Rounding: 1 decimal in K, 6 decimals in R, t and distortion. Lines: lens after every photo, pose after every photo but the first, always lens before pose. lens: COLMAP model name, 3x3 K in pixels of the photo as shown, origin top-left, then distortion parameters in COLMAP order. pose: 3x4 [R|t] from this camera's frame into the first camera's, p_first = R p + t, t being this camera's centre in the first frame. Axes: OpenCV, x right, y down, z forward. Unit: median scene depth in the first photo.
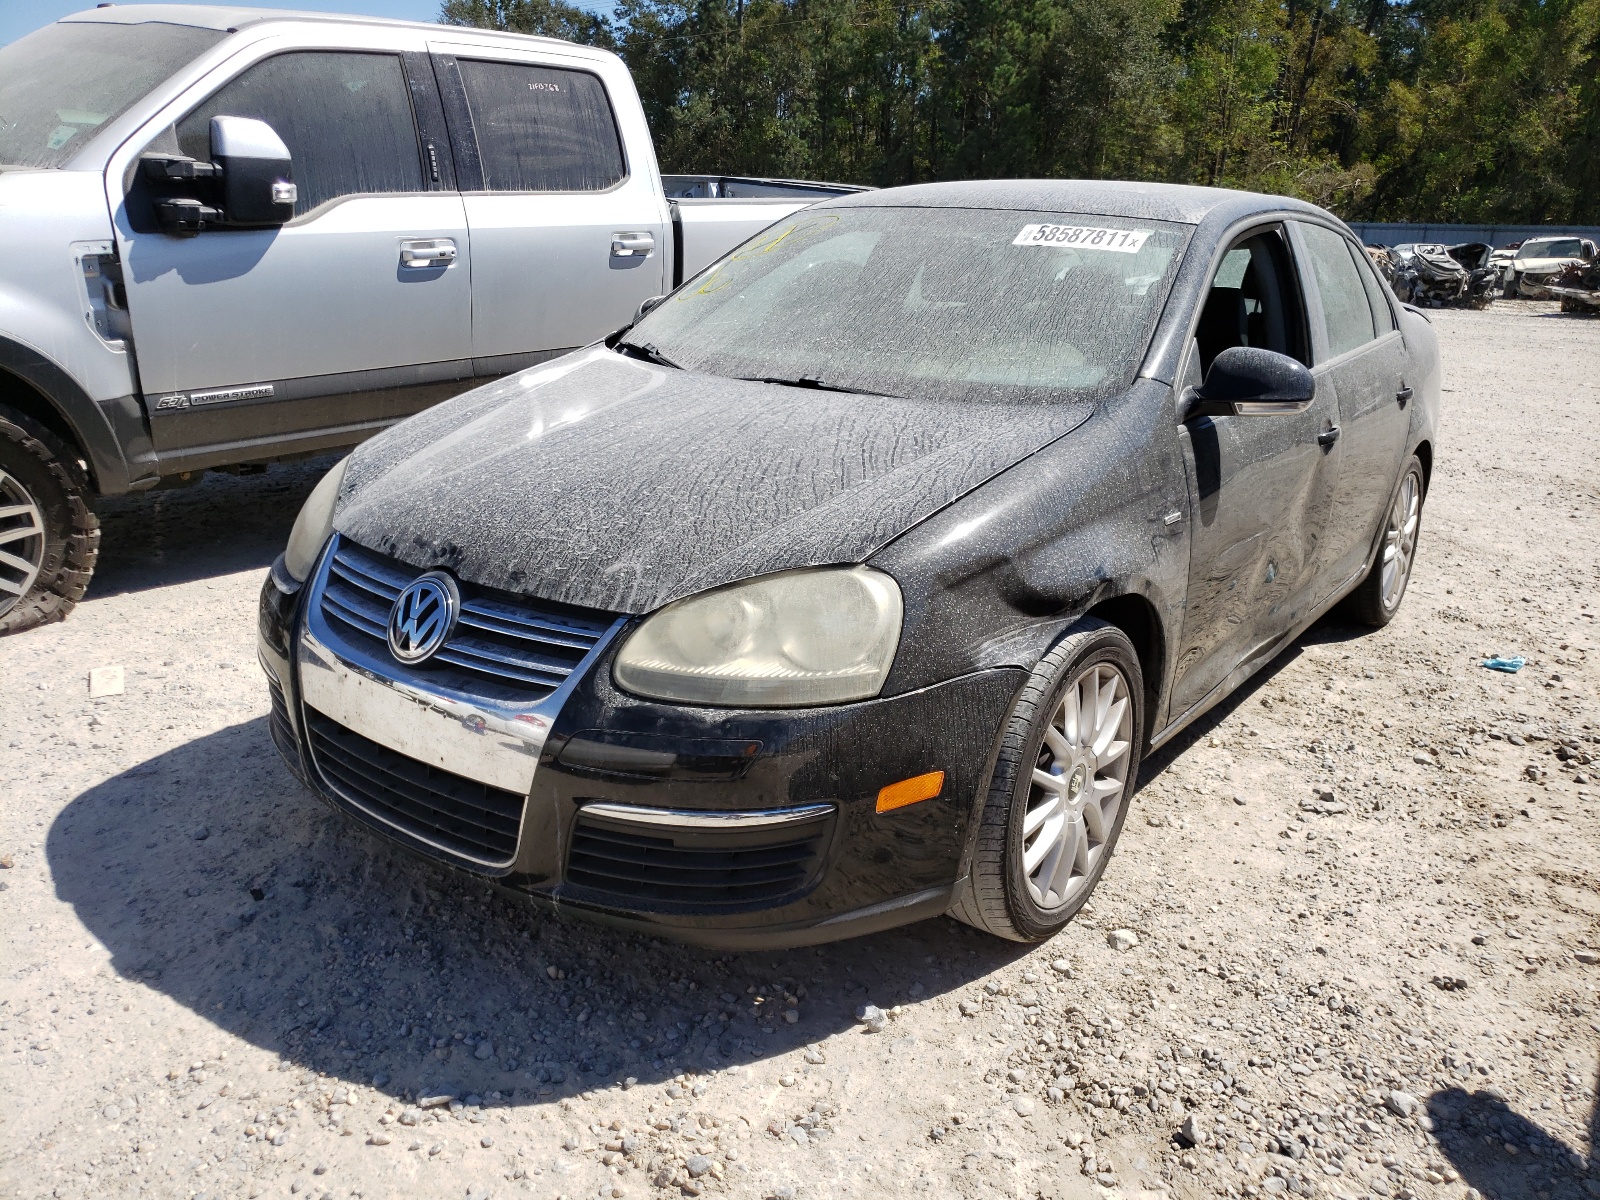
lens RADIAL K [[1207.0, 0, 800.0], [0, 1207.0, 600.0], [0, 0, 1]] dist [0.043052, 0.003925]
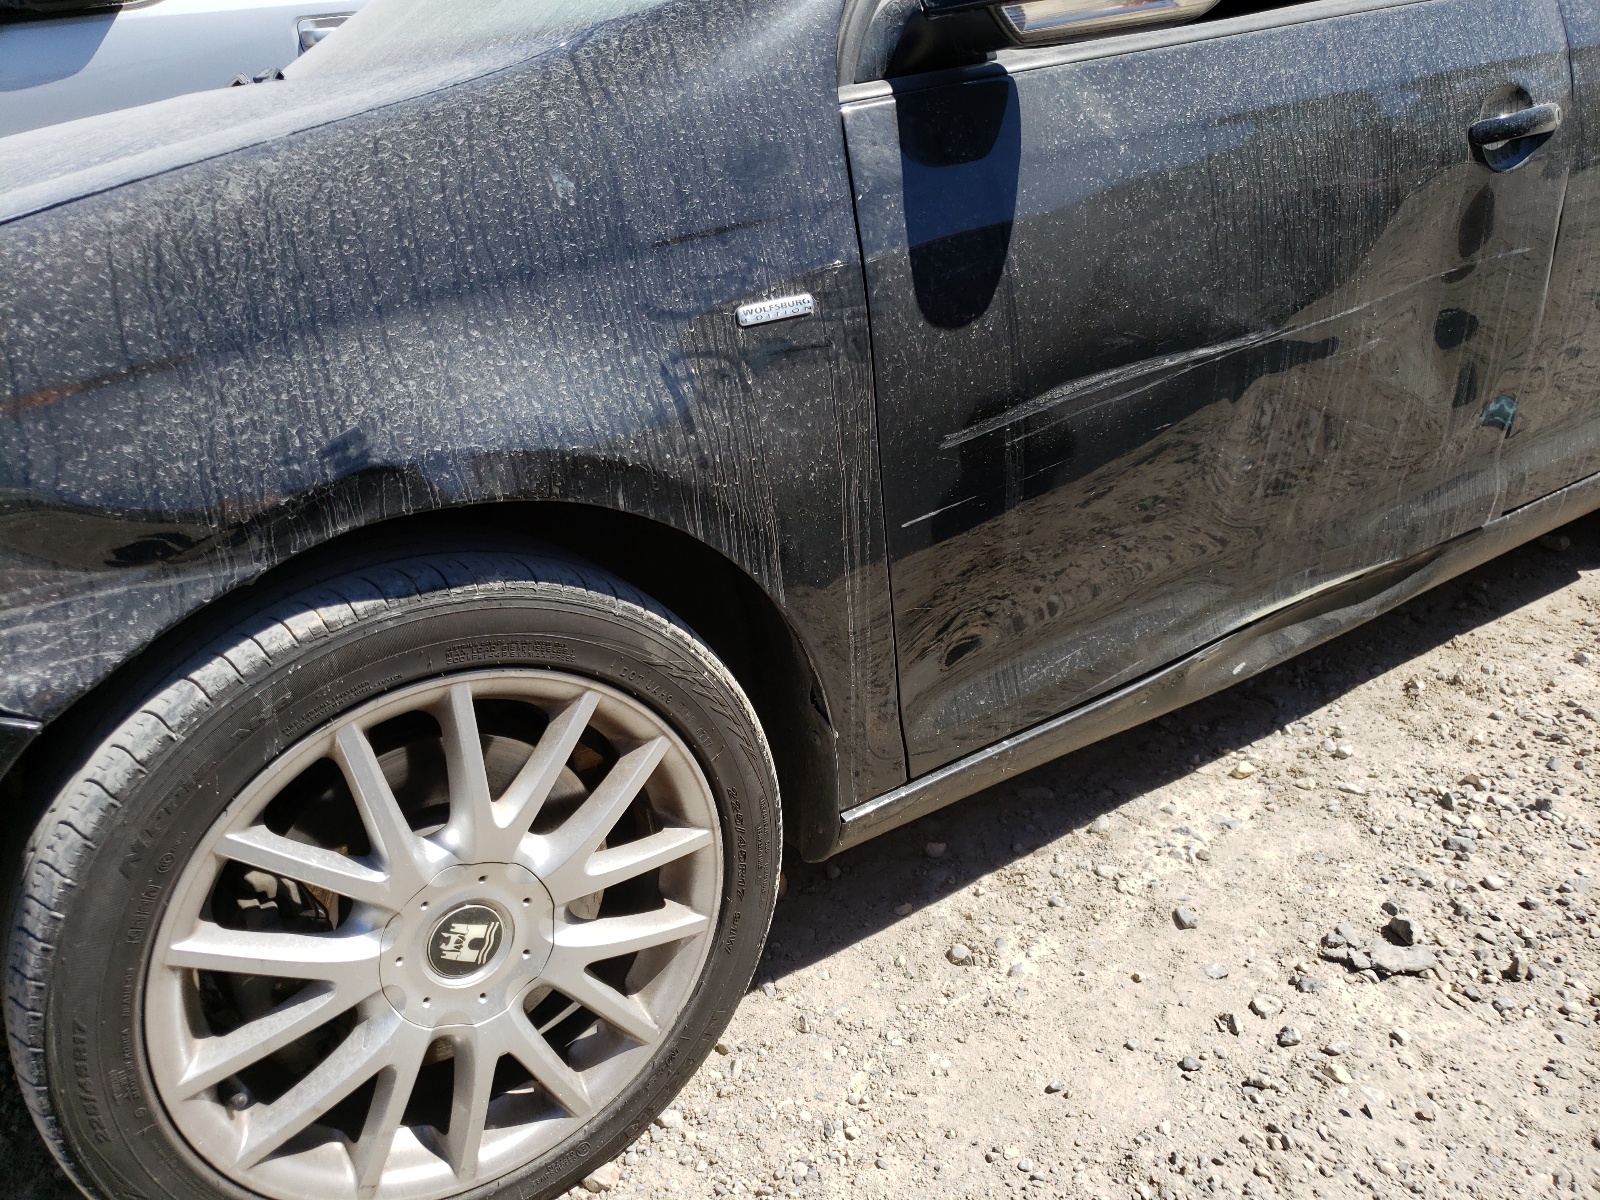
lens RADIAL K [[1207.0, 0, 800.0], [0, 1207.0, 600.0], [0, 0, 1]] dist [0.043052, 0.003925]
pose [[0.937266, 0.031010, -0.347233, 0.424692], [0.006743, 0.994237, 0.106992, -0.012904], [0.348550, -0.102621, 0.931656, 0.571307]]
